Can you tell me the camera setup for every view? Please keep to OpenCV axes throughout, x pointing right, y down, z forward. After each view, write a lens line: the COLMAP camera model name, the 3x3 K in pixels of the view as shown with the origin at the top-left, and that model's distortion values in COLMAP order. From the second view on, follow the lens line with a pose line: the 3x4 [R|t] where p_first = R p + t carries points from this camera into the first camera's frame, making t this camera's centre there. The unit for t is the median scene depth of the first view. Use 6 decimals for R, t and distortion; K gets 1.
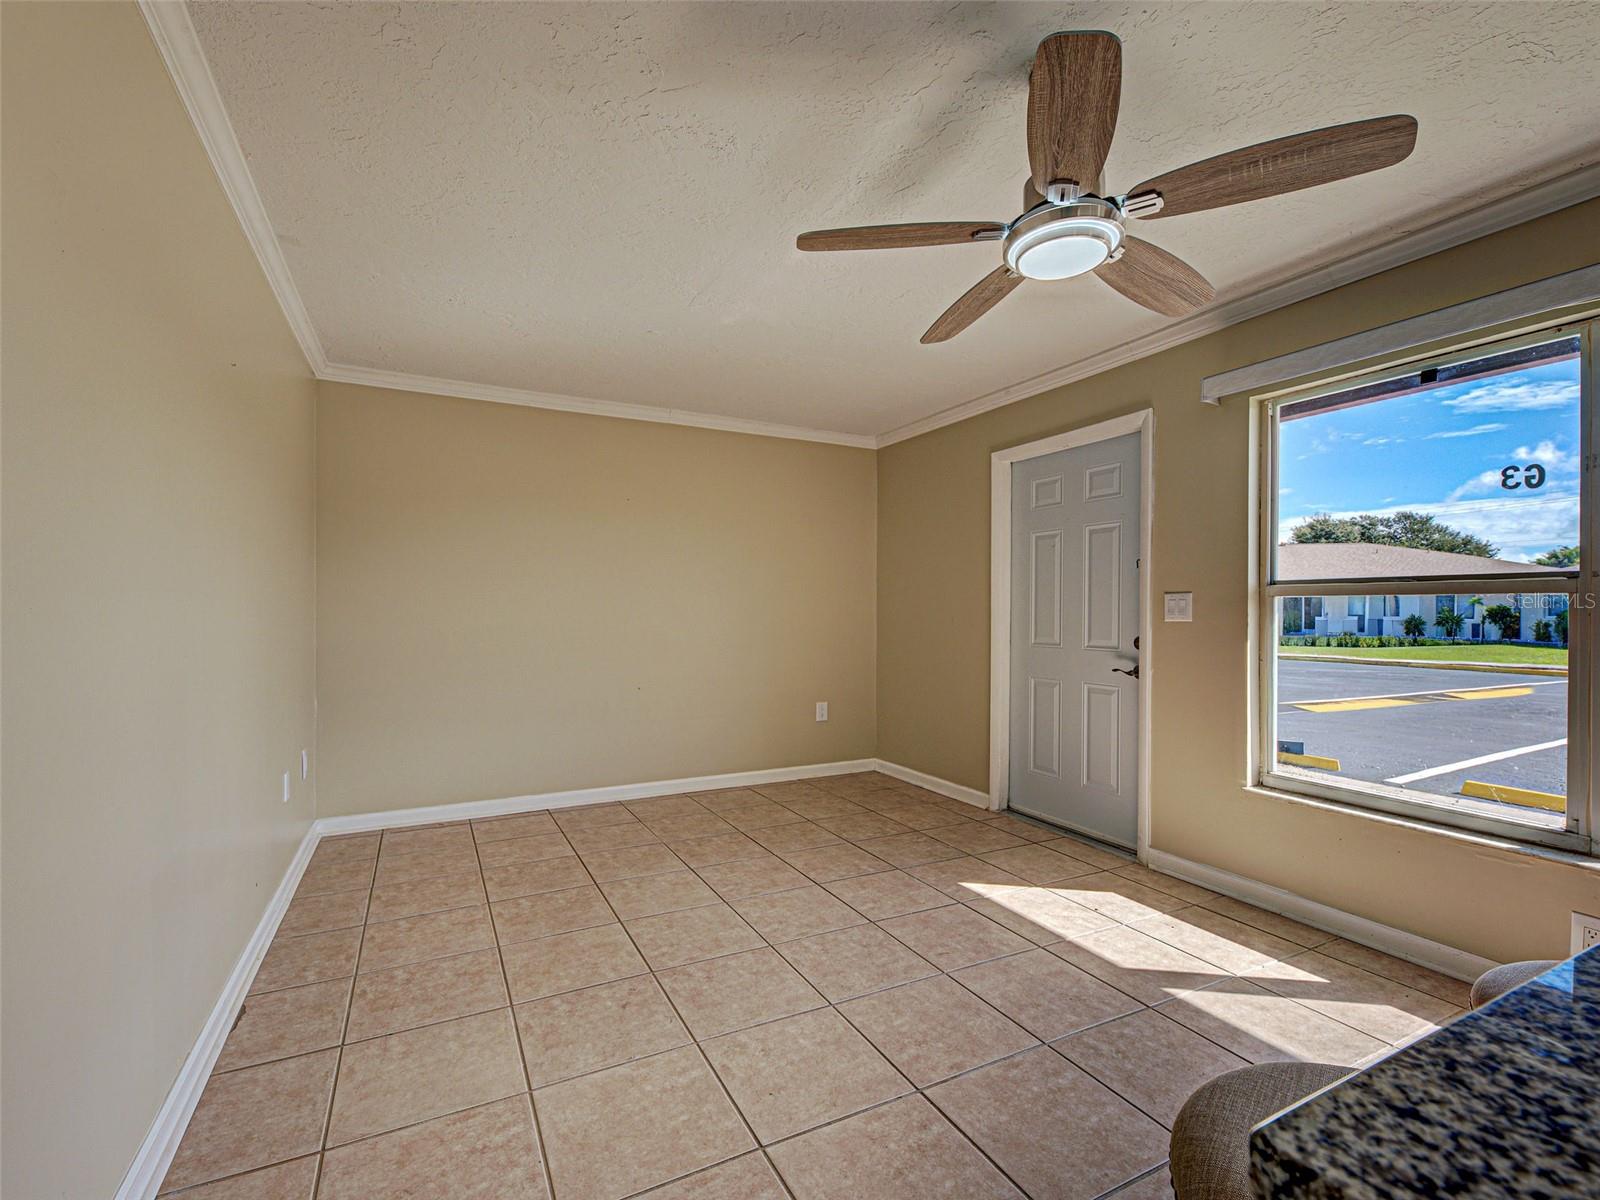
lens RADIAL K [[715.5, 0, 818.6], [0, 715.5, 626.6], [0, 0, 1]] dist [0.005994, 0.000363]
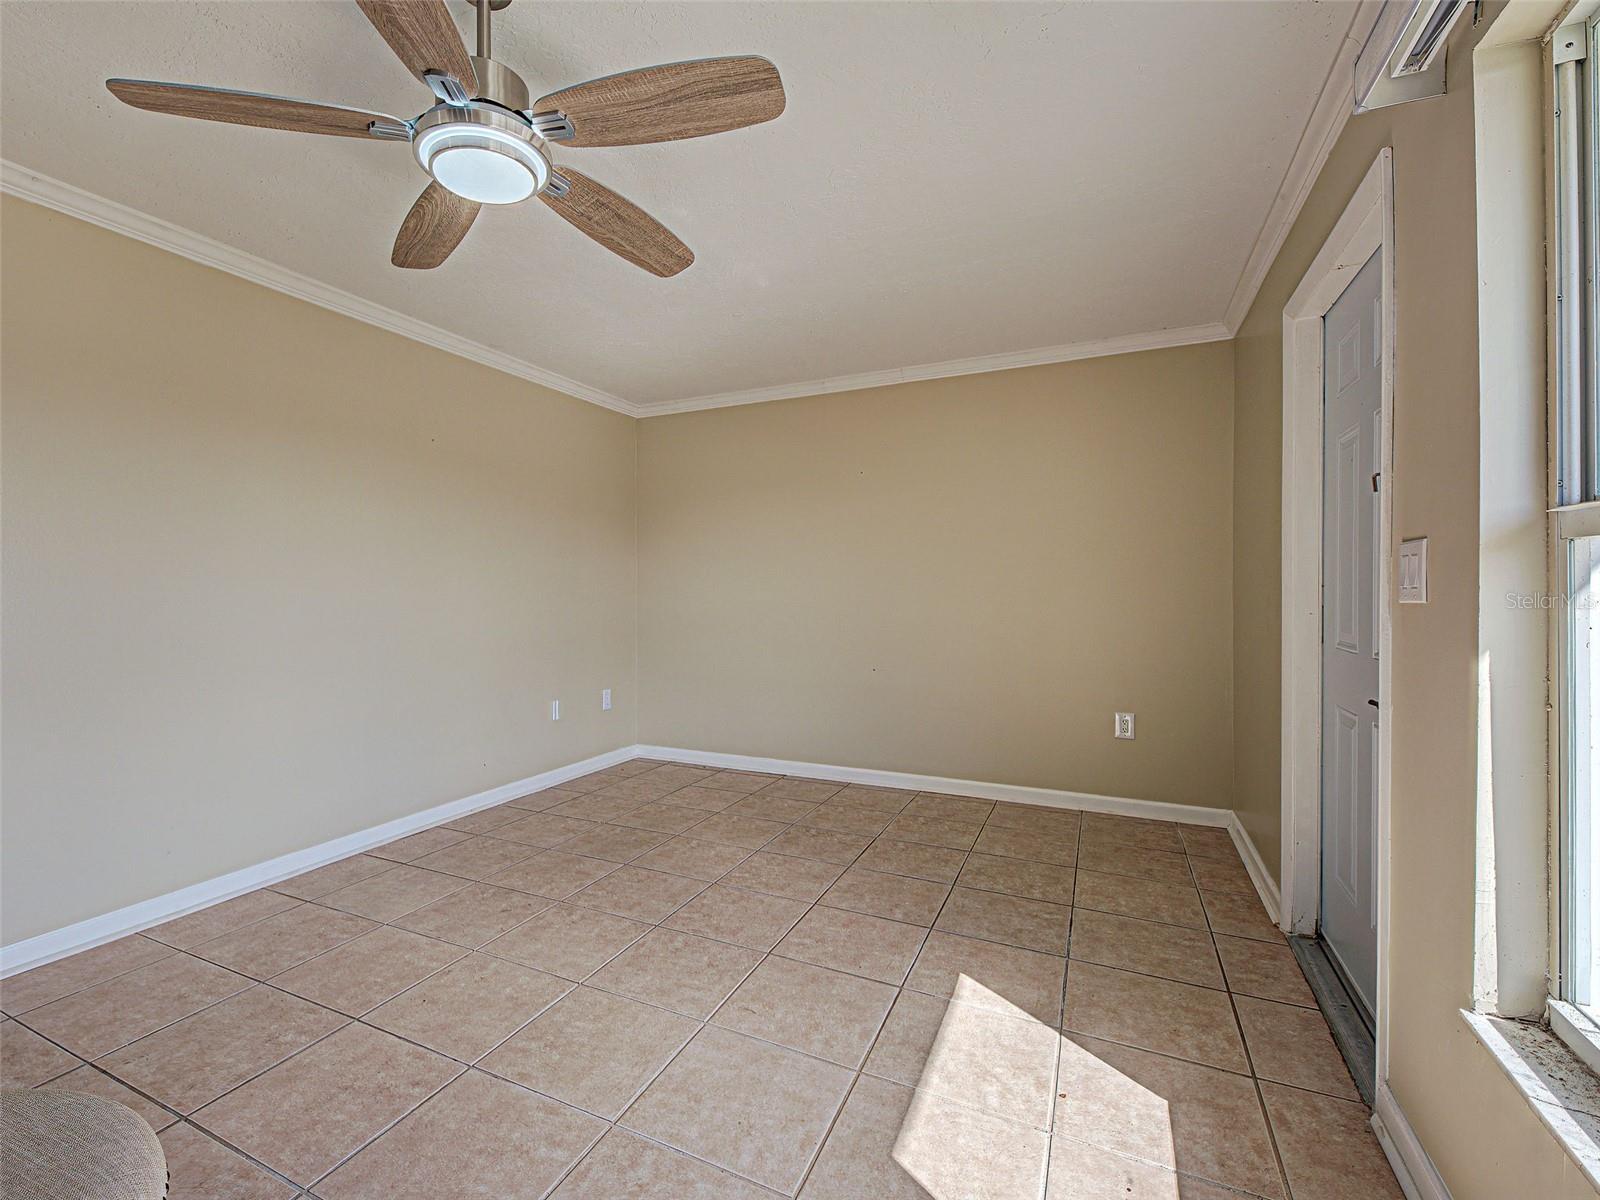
lens RADIAL K [[743.5, 0, 690.9], [0, 743.5, 596.4], [0, 0, 1]] dist [0.005637, 0.000338]
pose [[0.564273, 0.002195, -0.825586, 0.611617], [-0.013115, 0.999894, -0.006306, -0.001517], [0.825484, 0.014386, 0.564242, 0.345833]]
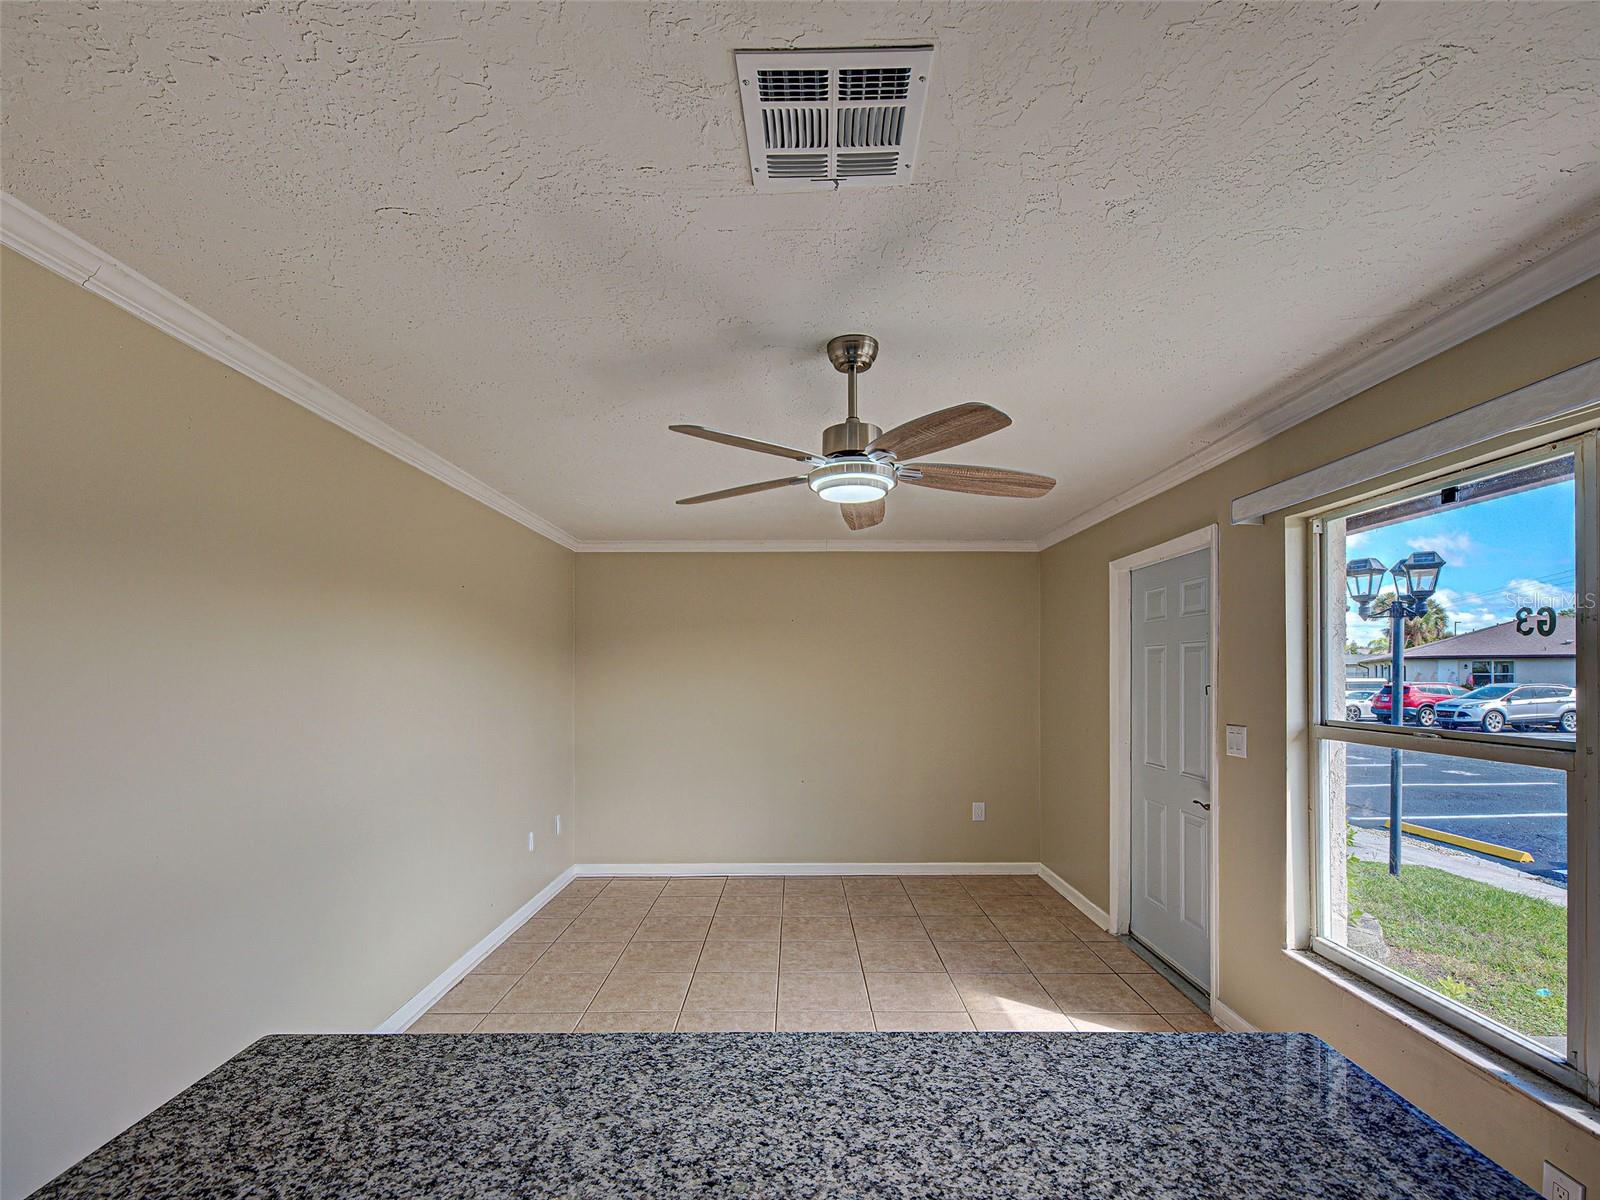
lens RADIAL K [[727.2, 0, 799.8], [0, 727.2, 687.9], [0, 0, 1]] dist [-0.000845, -0.001192]
pose [[0.887427, 0.001415, -0.460945, 0.417590], [-0.004871, 0.999968, -0.006308, -0.083289], [0.460922, 0.007843, 0.887406, -0.078711]]
